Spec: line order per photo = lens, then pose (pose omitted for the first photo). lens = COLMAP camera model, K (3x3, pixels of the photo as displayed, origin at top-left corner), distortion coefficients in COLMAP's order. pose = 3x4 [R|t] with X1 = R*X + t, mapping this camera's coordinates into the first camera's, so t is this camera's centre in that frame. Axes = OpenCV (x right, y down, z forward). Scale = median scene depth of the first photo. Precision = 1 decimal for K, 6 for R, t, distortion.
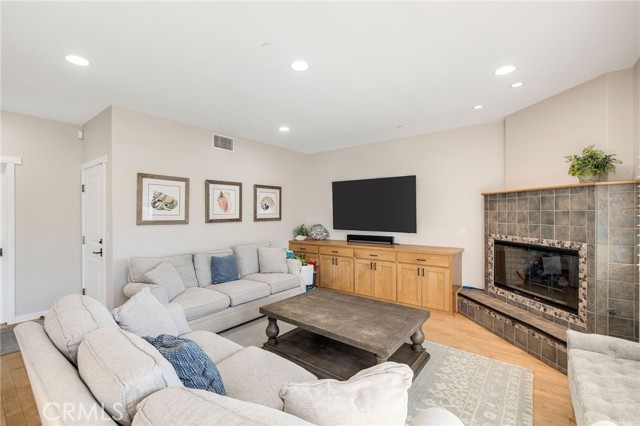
lens RADIAL K [[275.7, 0, 321.1], [0, 275.7, 213.5], [0, 0, 1]] dist [-0.003196, -0.000244]
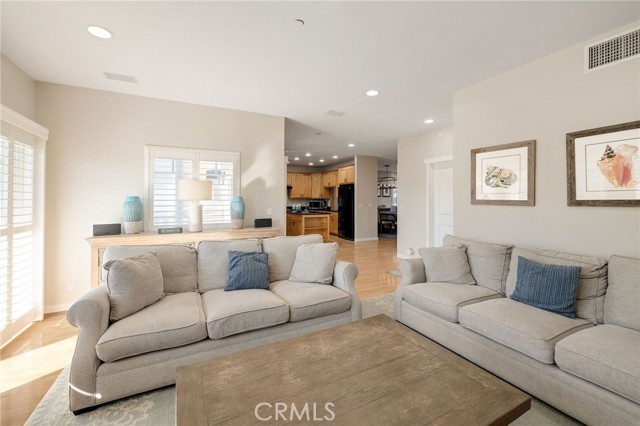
lens RADIAL K [[275.7, 0, 320.7], [0, 275.7, 195.8], [0, 0, 1]] dist [-0.003196, -0.000244]
pose [[-0.424623, -0.013739, -0.905266, 0.398649], [-0.006242, 0.999906, -0.012247, 0.026273], [0.905349, 0.000450, -0.424669, 0.882598]]
